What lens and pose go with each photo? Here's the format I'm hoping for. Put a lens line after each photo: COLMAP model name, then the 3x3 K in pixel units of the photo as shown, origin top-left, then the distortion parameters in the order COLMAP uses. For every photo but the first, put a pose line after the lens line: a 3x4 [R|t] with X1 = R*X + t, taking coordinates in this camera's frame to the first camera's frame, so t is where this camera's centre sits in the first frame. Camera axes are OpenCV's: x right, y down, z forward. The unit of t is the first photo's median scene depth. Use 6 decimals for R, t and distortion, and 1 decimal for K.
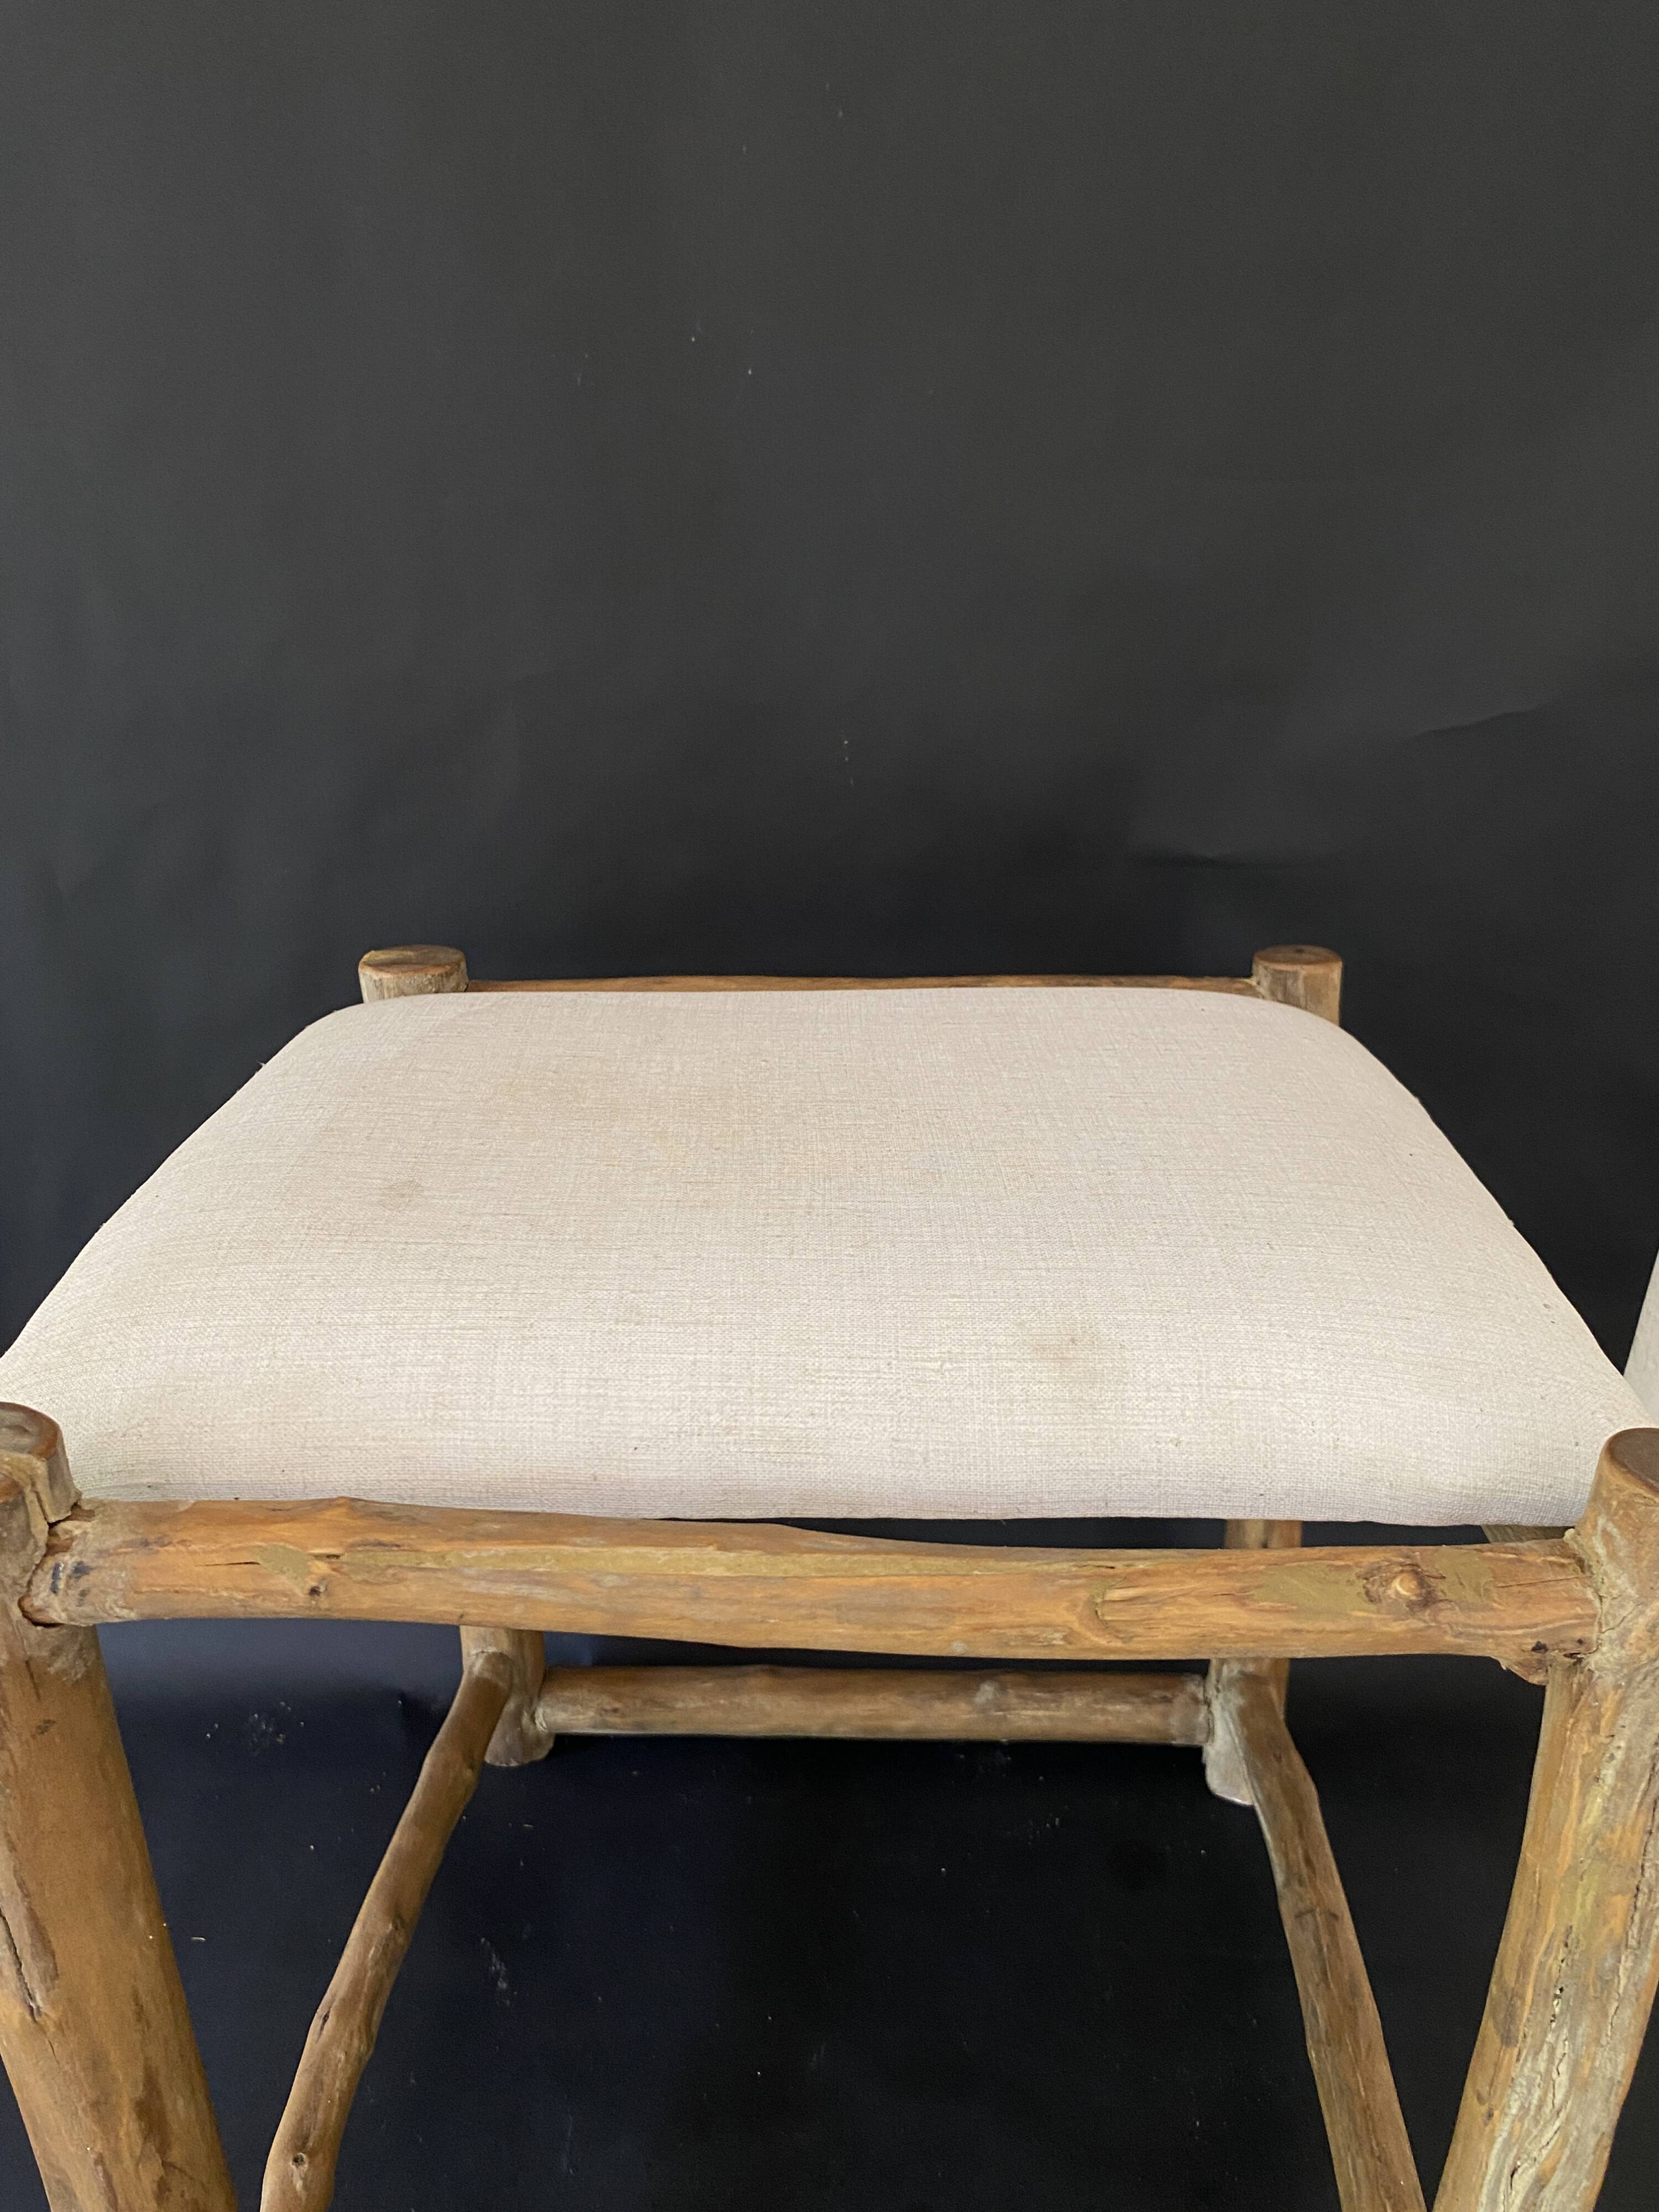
lens RADIAL K [[1671.5, 0, 829.5], [0, 1671.5, 1106.0], [0, 0, 1]] dist [-0.000845, -0.008716]
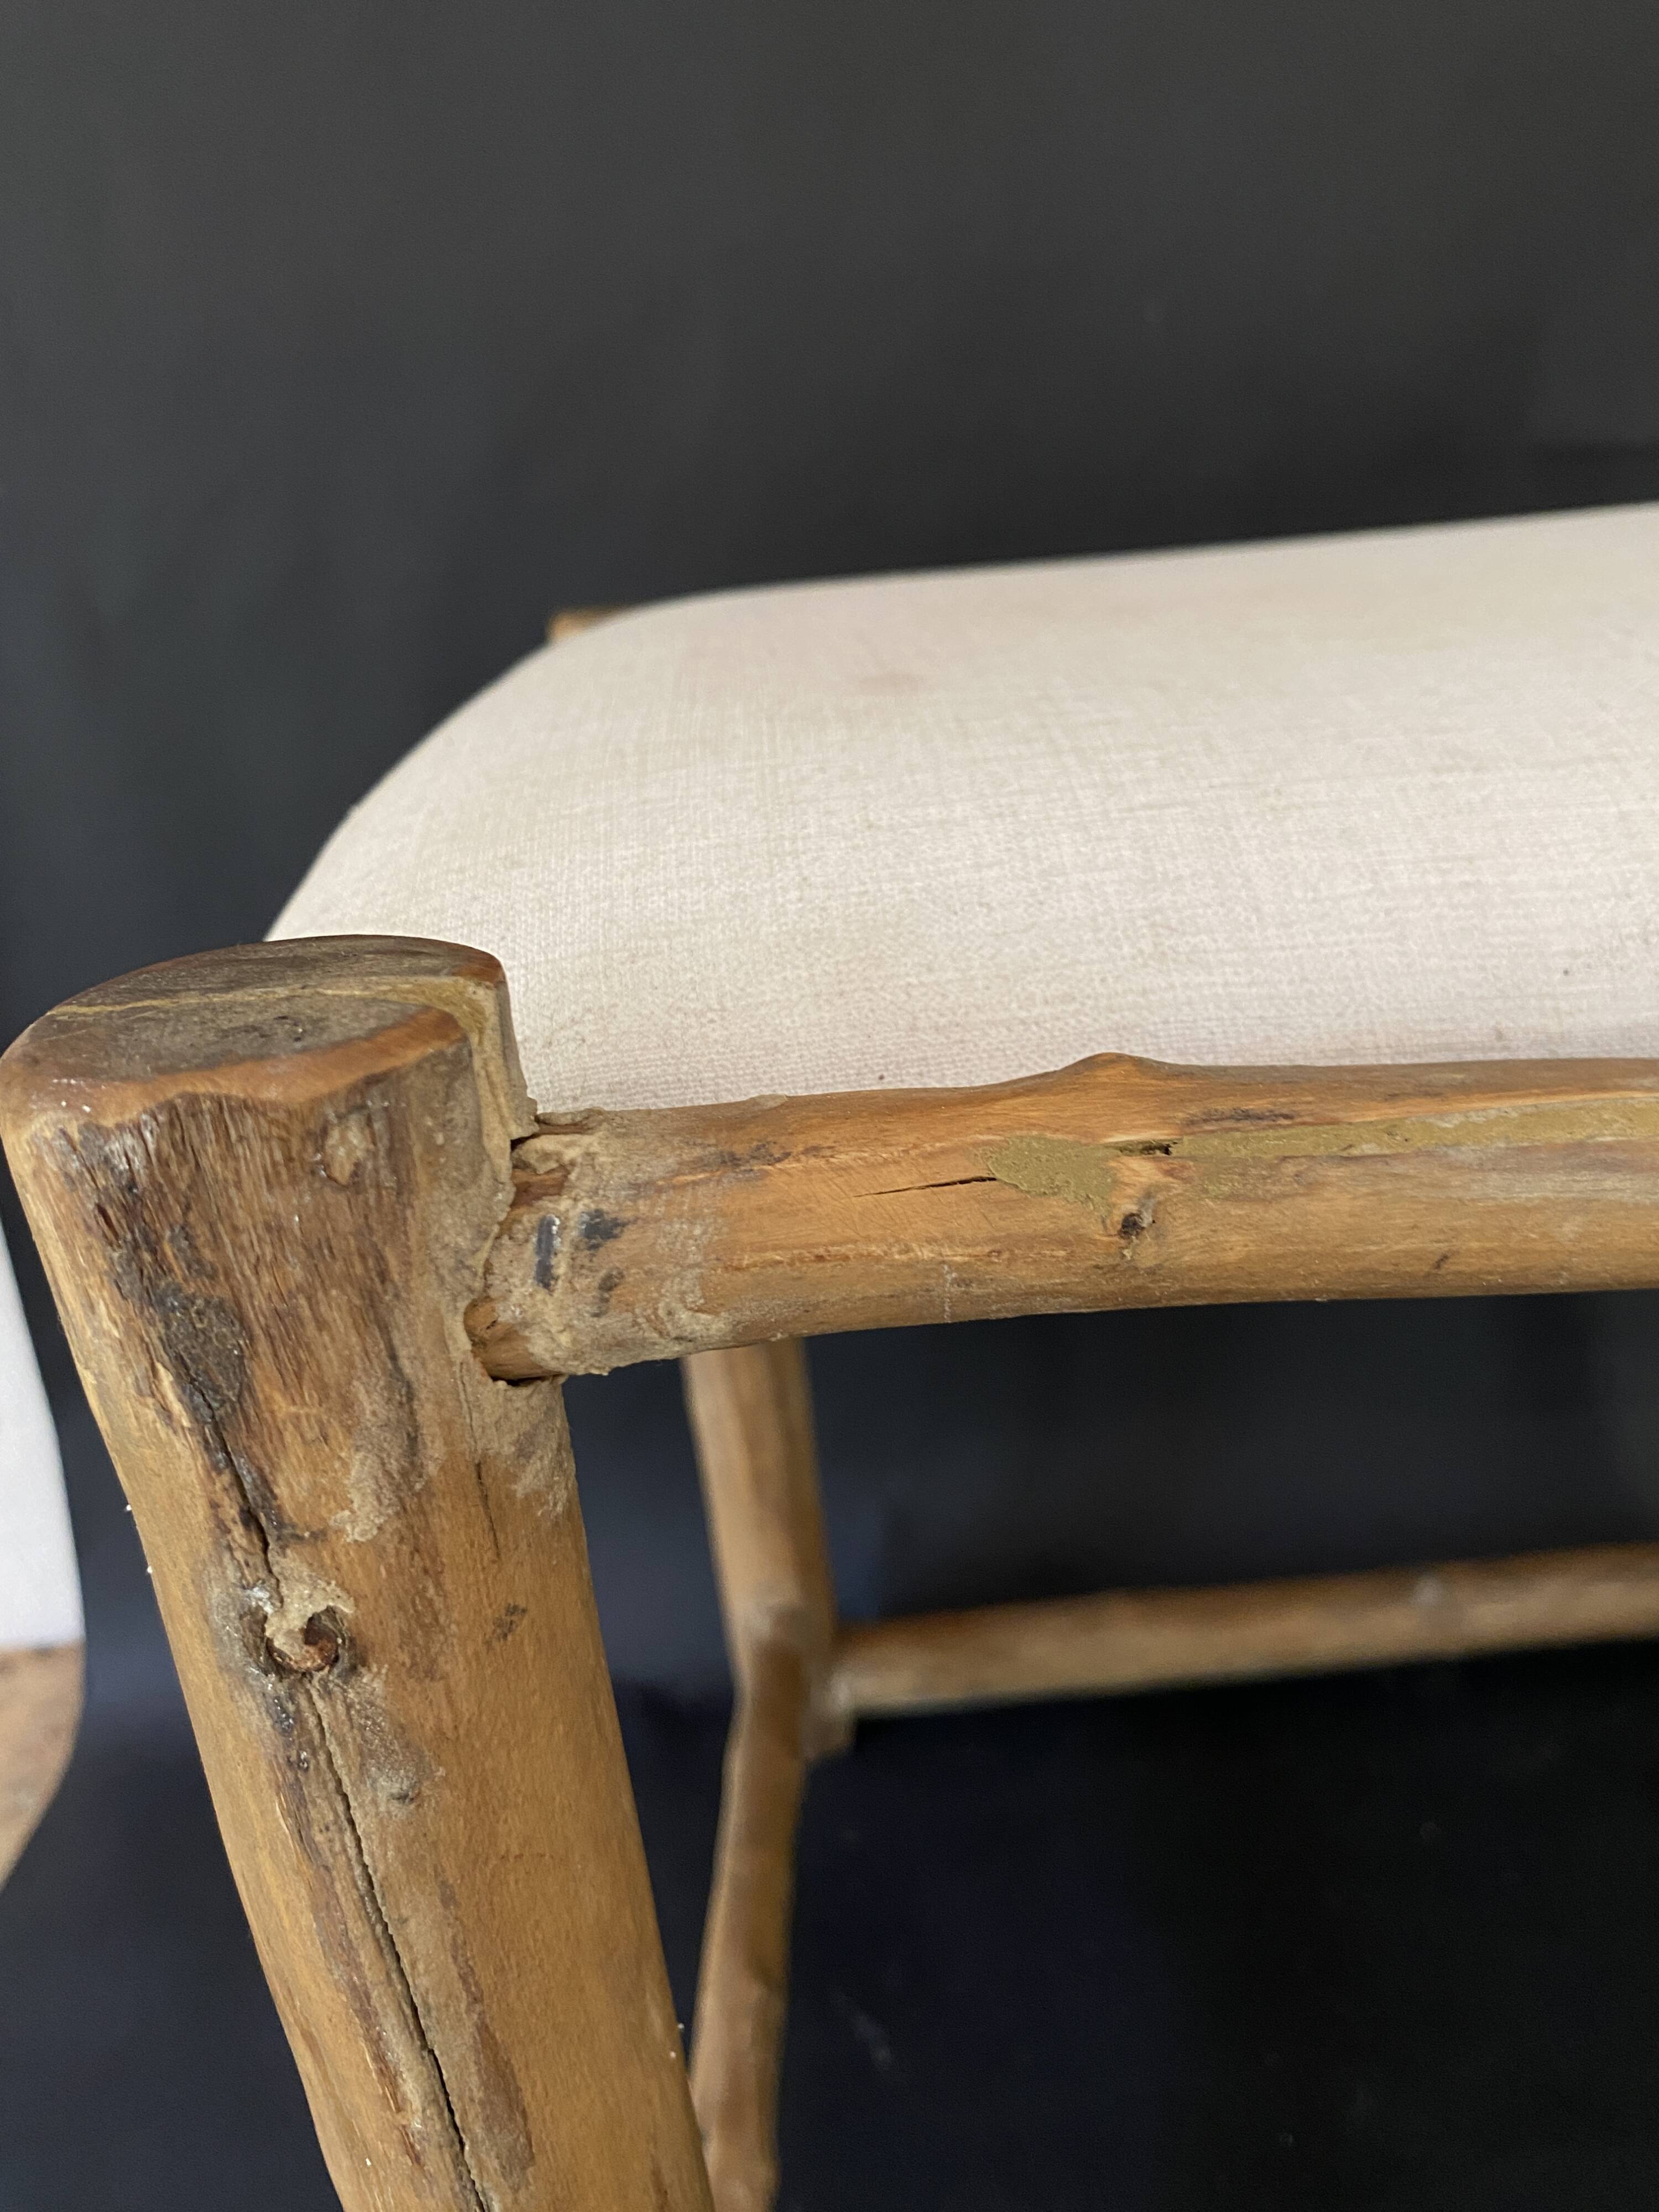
lens RADIAL K [[1688.4, 0, 846.4], [0, 1688.4, 1089.4], [0, 0, 1]] dist [0.100965, -0.212025]
pose [[0.994705, -0.099919, 0.024067, -0.374936], [0.100154, 0.994933, -0.008774, 0.241389], [-0.023068, 0.011138, 0.999672, 0.533690]]
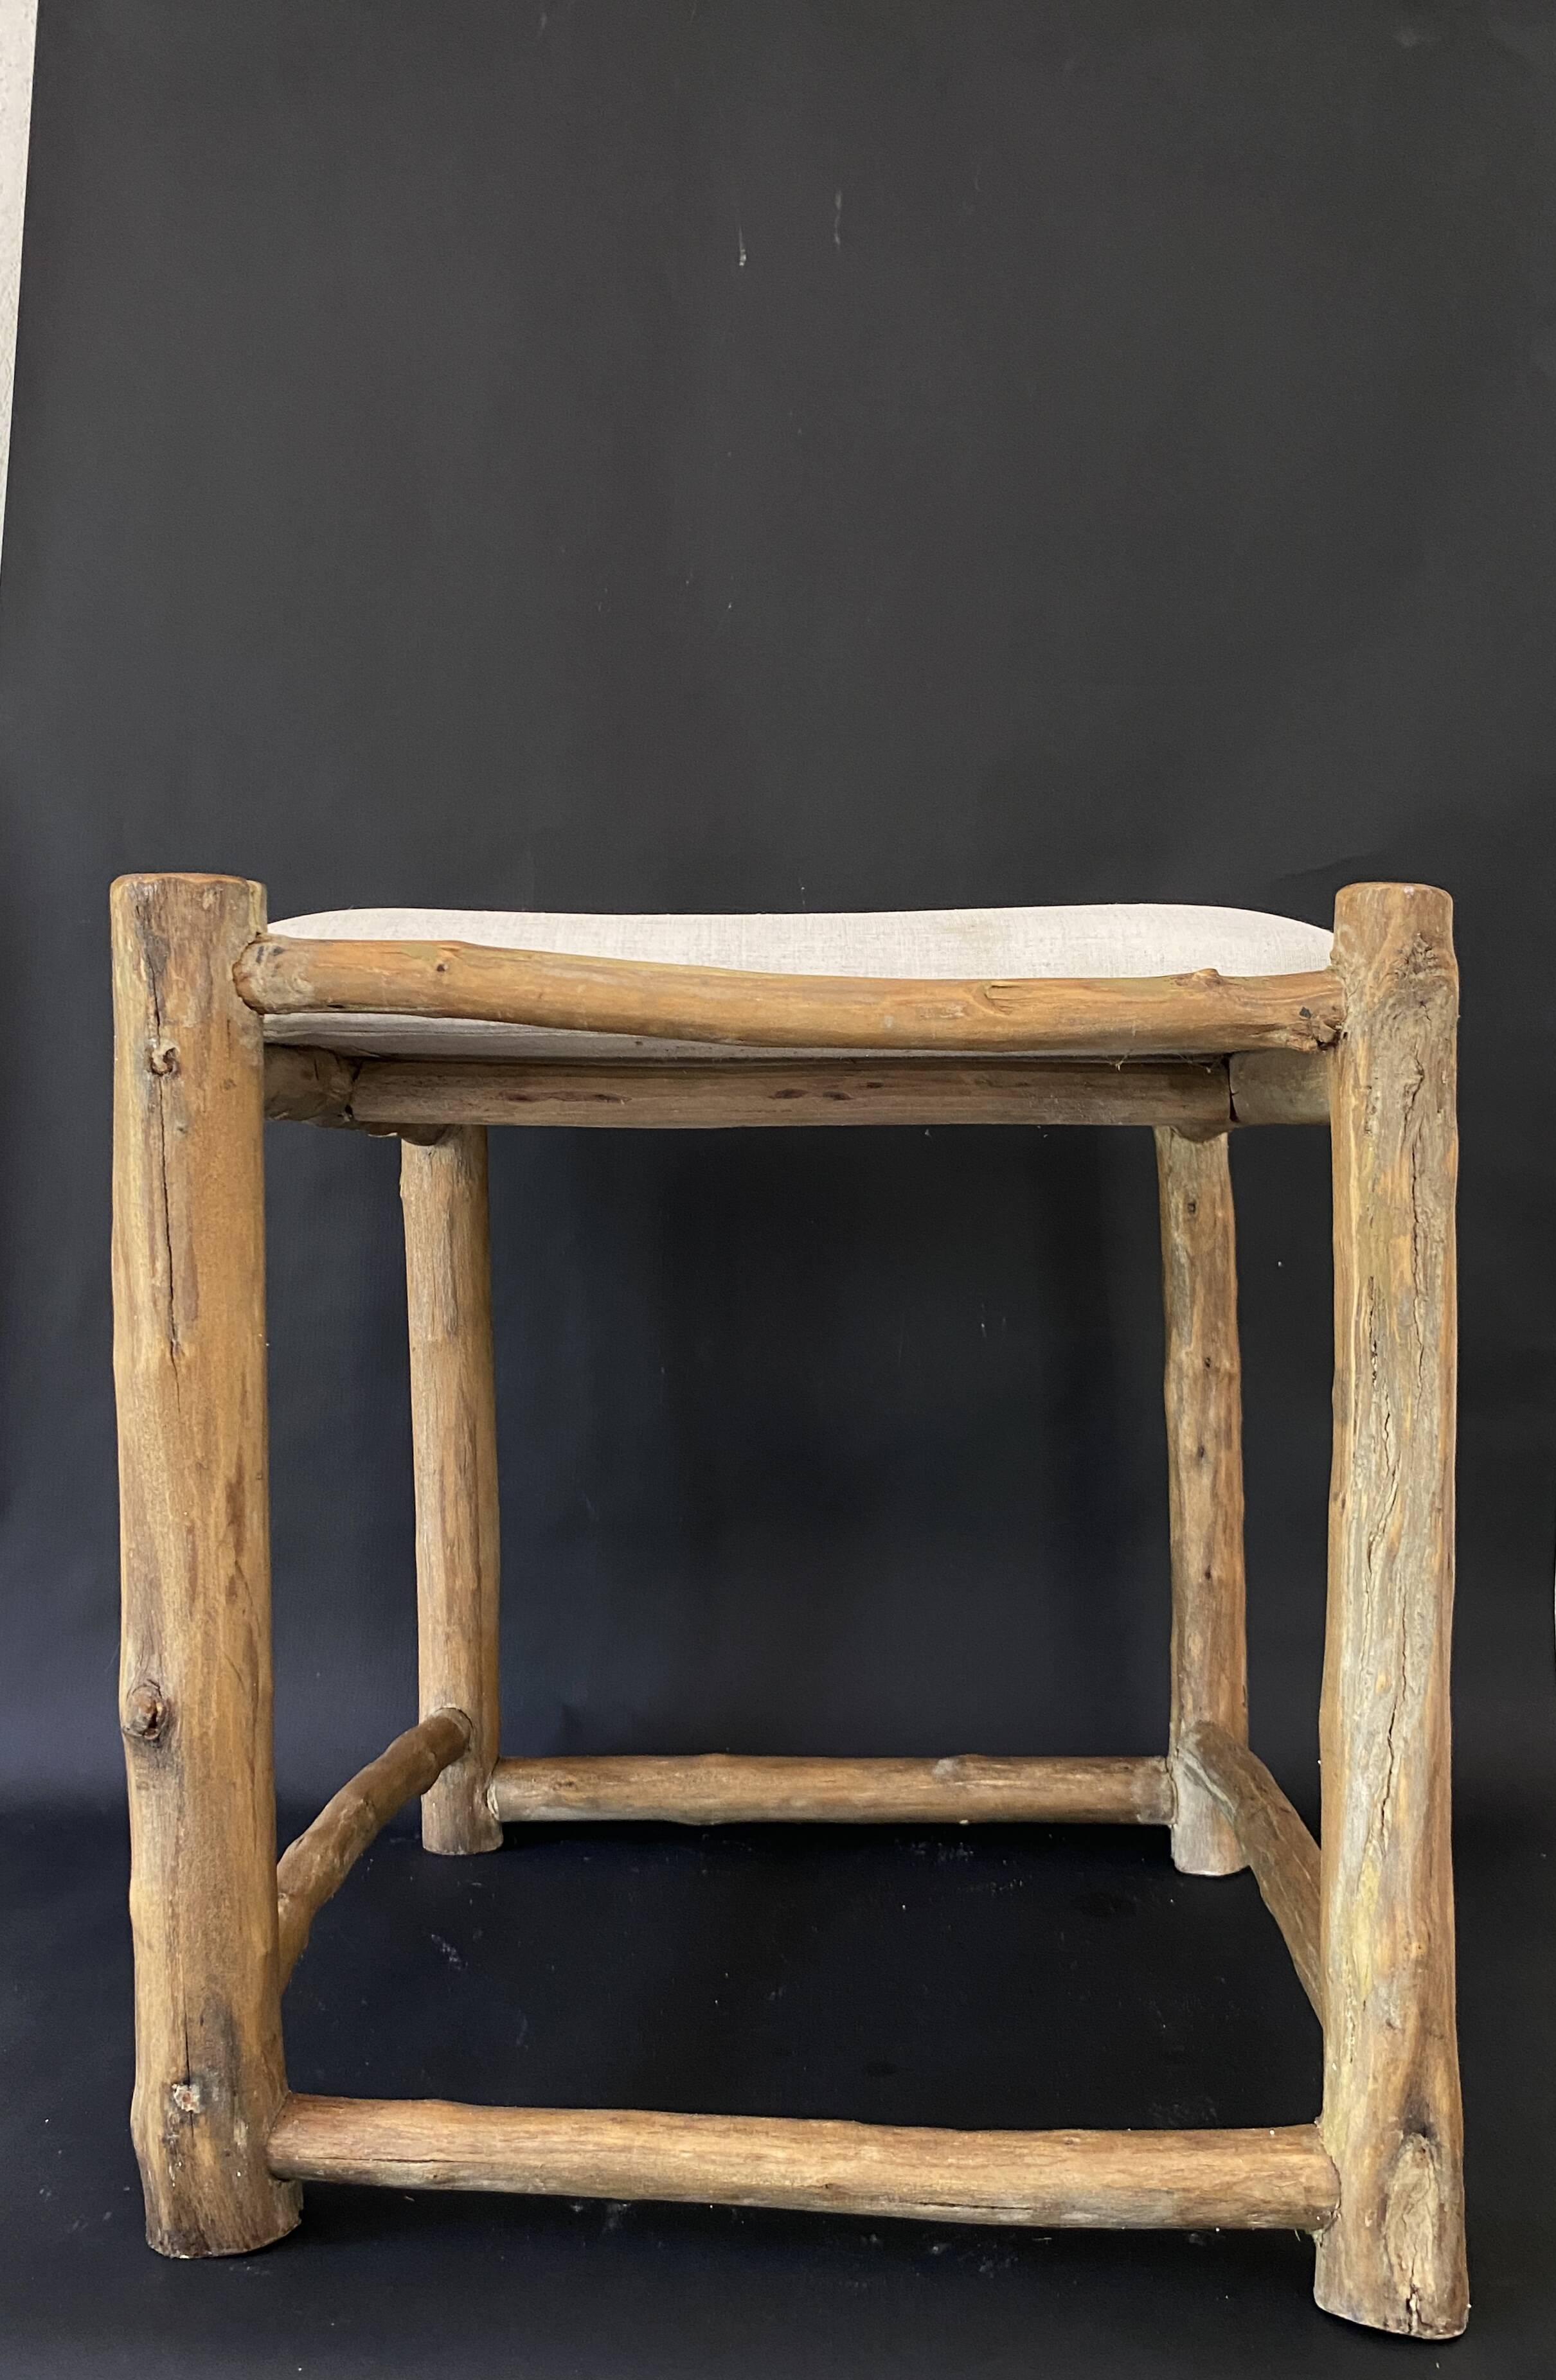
lens RADIAL K [[1884.0, 0, 751.5], [0, 1884.0, 1149.7], [0, 0, 1]] dist [0.198559, -0.556908]
pose [[0.999885, 0.005725, -0.014017, -0.015972], [-0.010561, 0.927086, -0.374699, 1.003480], [0.010850, 0.374804, 0.927041, -0.434211]]
